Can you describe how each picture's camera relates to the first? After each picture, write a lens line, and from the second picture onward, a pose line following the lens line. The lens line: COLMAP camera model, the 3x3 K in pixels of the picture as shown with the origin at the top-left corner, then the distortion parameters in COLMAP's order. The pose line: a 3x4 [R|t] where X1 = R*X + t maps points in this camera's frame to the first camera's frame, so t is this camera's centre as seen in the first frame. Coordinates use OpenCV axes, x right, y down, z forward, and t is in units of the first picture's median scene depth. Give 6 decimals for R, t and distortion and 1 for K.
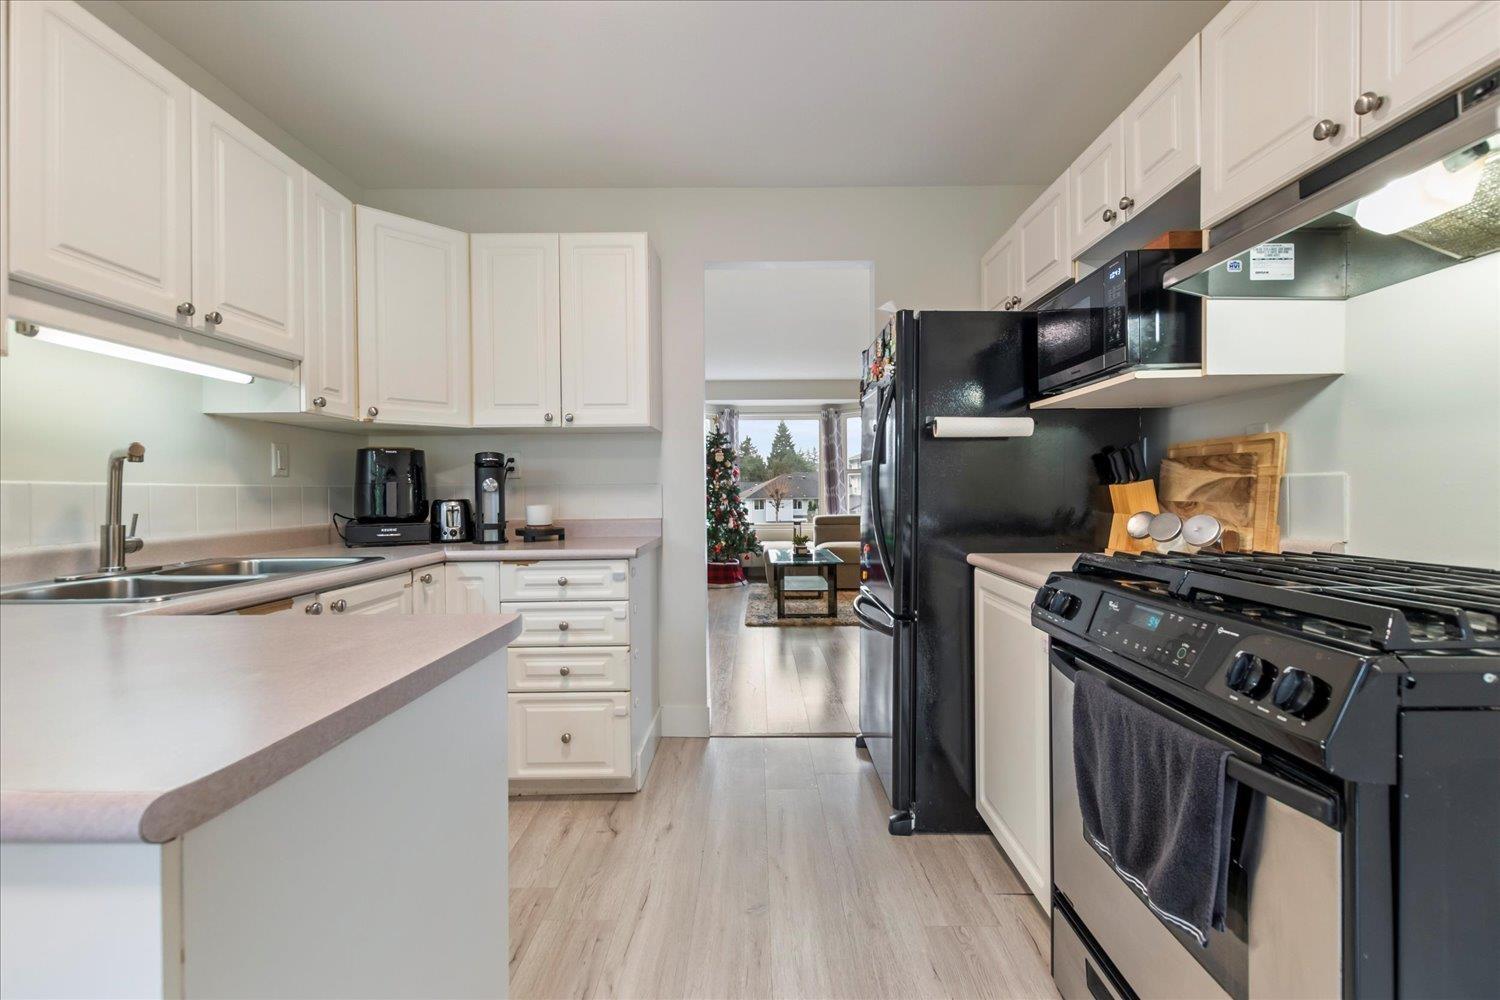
lens RADIAL K [[639.4, 0, 749.6], [0, 639.4, 494.8], [0, 0, 1]] dist [-0.003480, -0.001028]
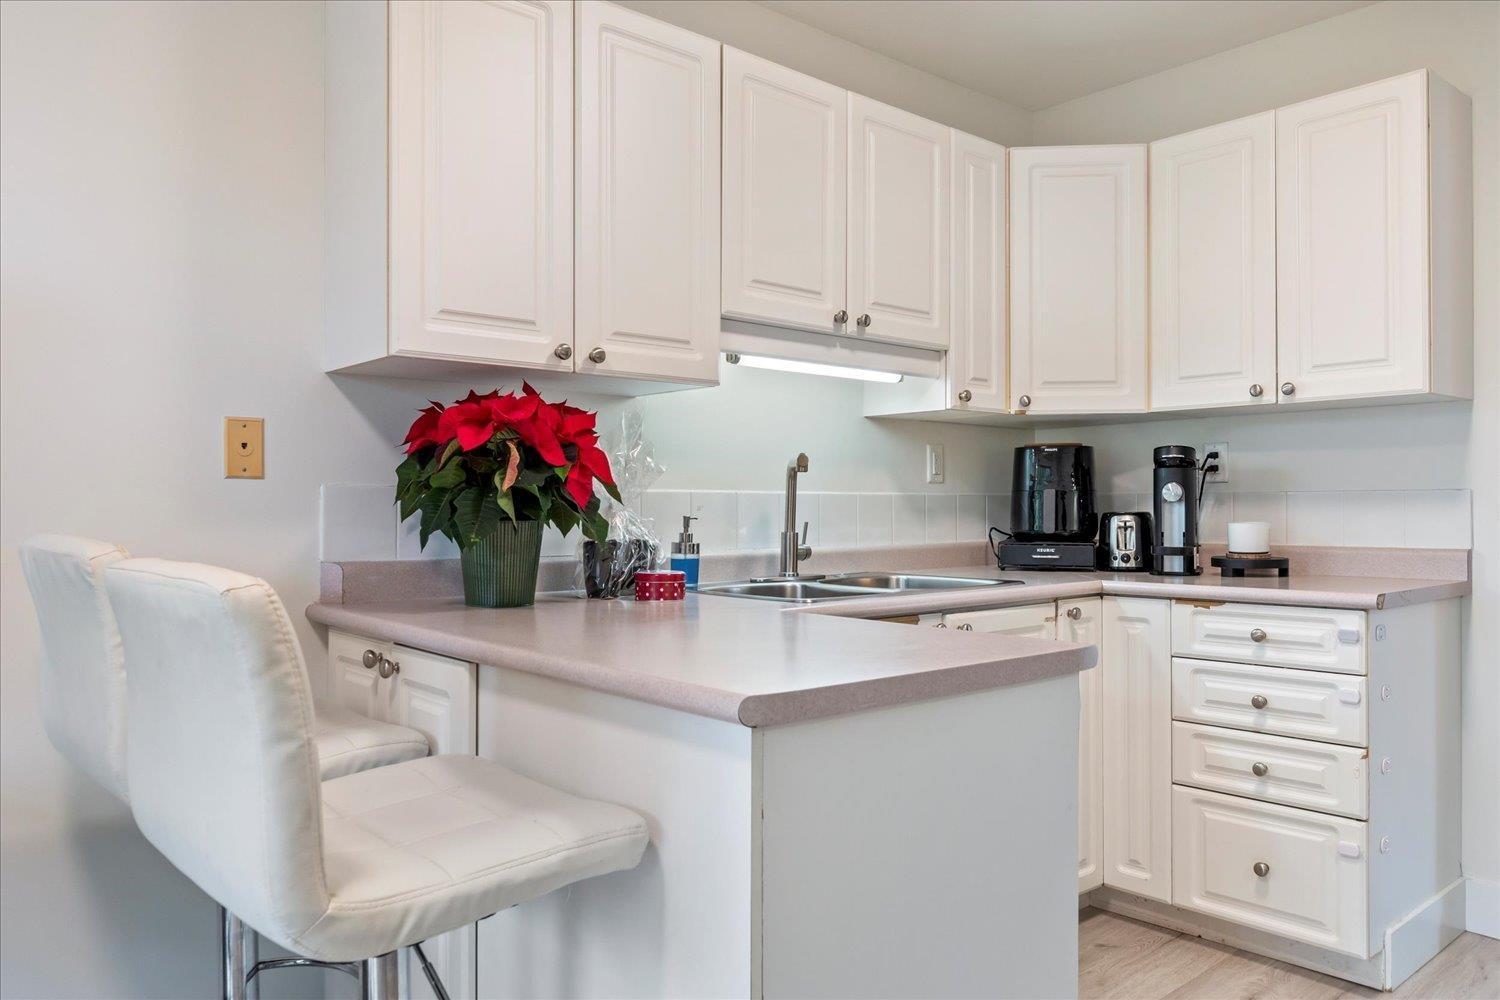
lens RADIAL K [[1037.8, 0, 744.2], [0, 1037.8, 498.7], [0, 0, 1]] dist [-0.011087, 0.000466]
pose [[0.650213, 0.001806, -0.759750, 0.182858], [-0.007490, 0.999964, -0.004034, -0.000041], [0.759715, 0.008314, 0.650203, -0.122253]]
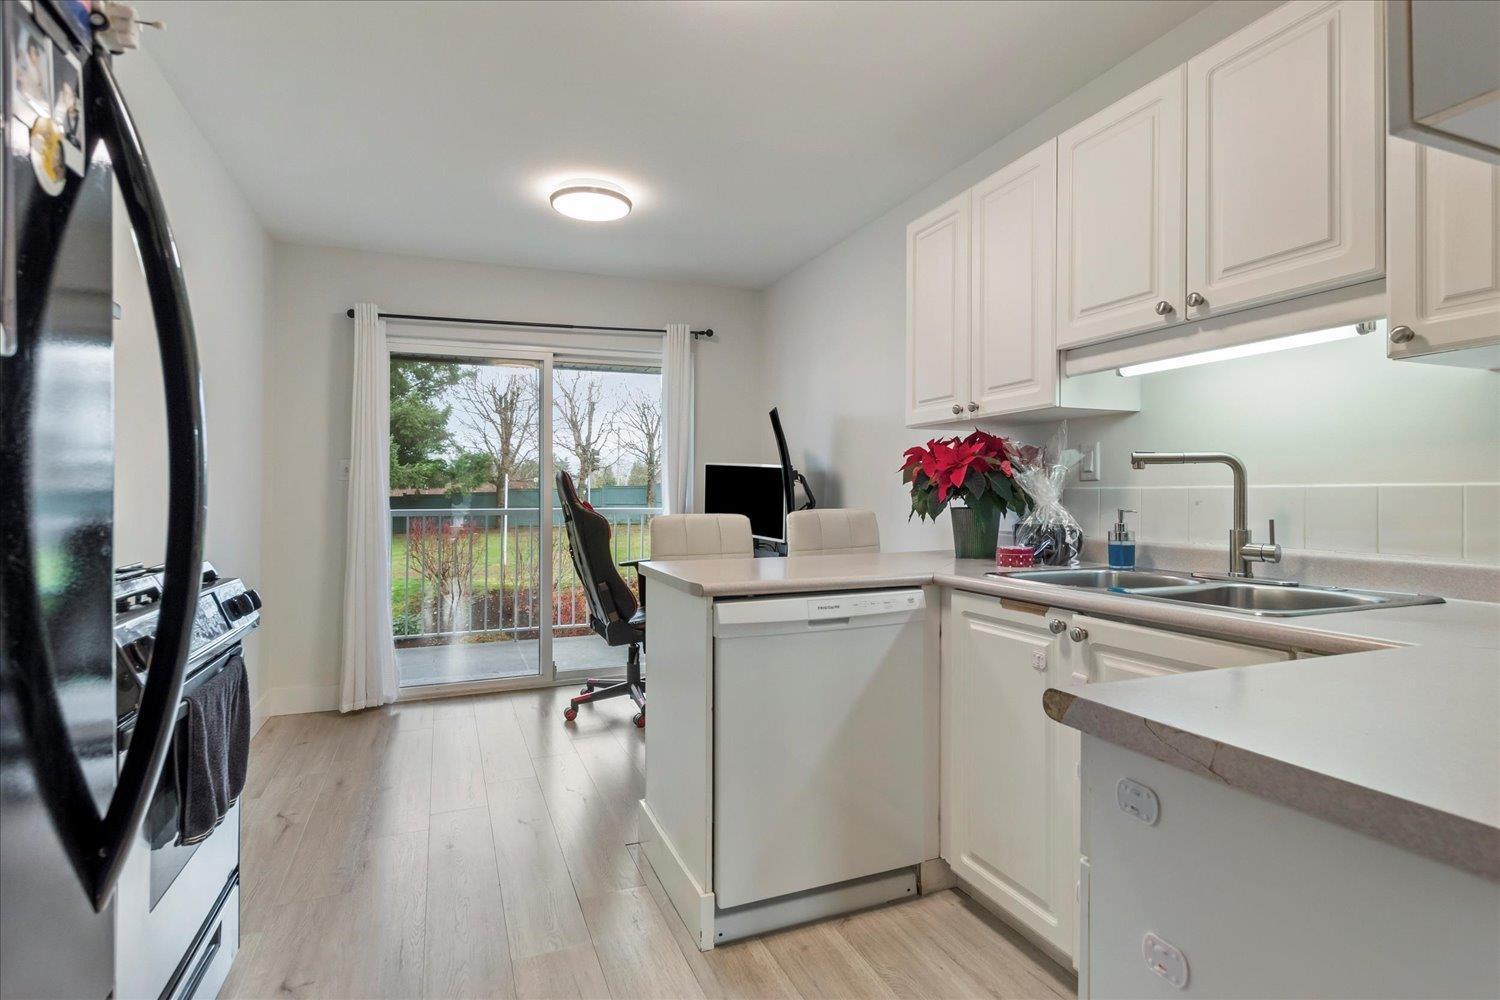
lens RADIAL K [[792.2, 0, 749.2], [0, 792.2, 496.6], [0, 0, 1]] dist [-0.013590, -0.001317]
pose [[-0.929717, 0.015614, -0.367944, 0.108191], [0.012614, 0.999865, 0.010557, -0.018984], [0.368059, 0.005174, -0.929788, 1.384589]]
